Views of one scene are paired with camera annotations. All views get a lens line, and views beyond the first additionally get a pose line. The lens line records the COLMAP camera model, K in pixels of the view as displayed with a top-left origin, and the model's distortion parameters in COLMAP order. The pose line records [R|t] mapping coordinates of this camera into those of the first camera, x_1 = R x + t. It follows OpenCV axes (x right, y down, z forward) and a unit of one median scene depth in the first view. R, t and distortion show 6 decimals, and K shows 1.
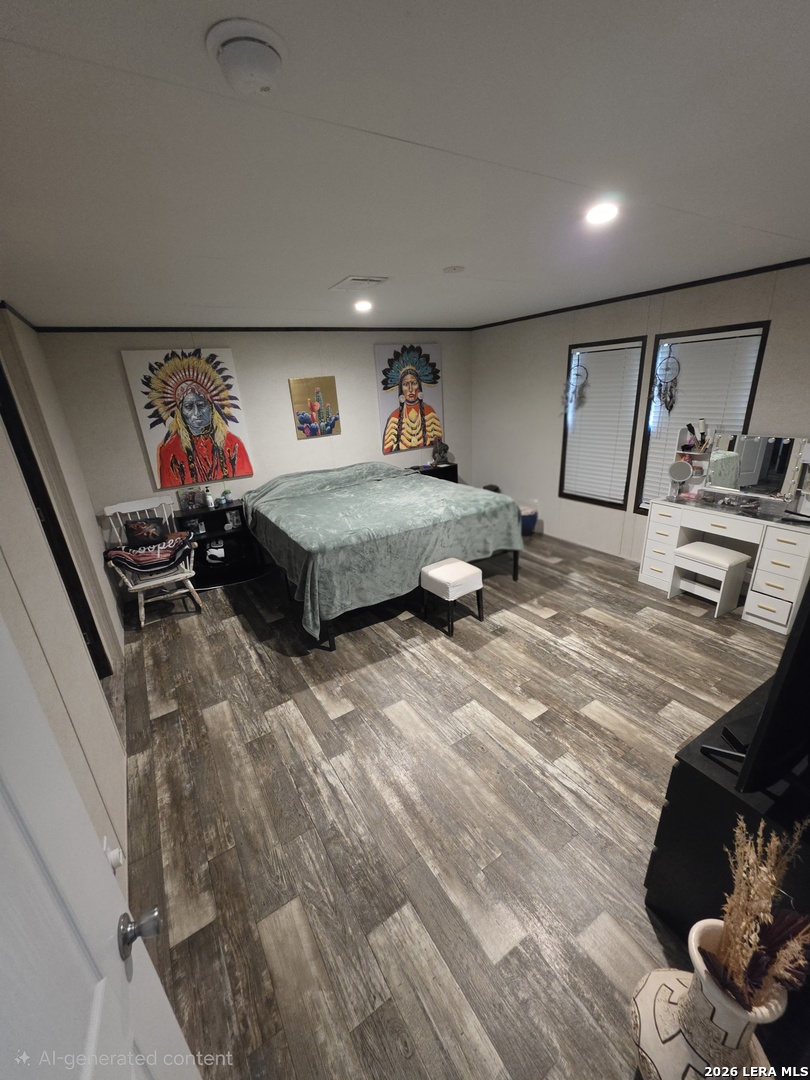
lens RADIAL K [[441.7, 0, 397.8], [0, 441.7, 523.1], [0, 0, 1]] dist [0.025925, -0.000084]
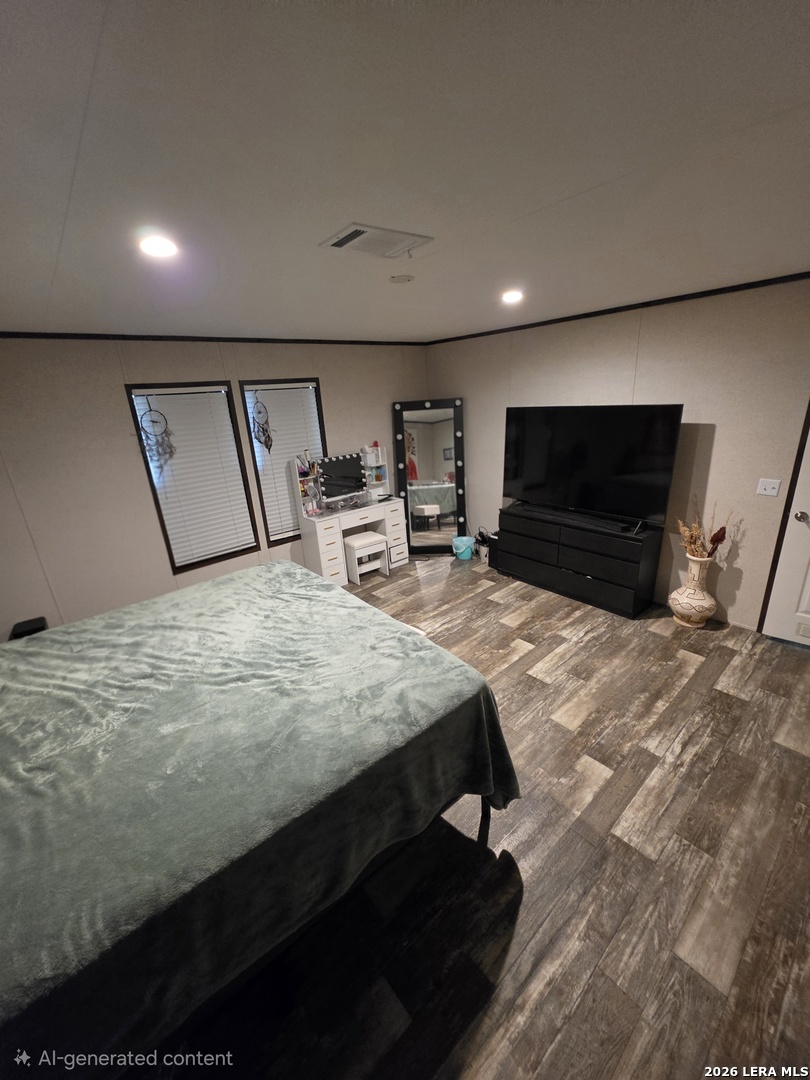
lens RADIAL K [[427.9, 0, 406.5], [0, 427.9, 536.2], [0, 0, 1]] dist [-0.003360, -0.000259]
pose [[-0.152718, -0.234468, 0.960053, -0.701177], [0.366683, 0.888662, 0.275362, -0.306475], [-0.917726, 0.394088, -0.049739, 1.111767]]
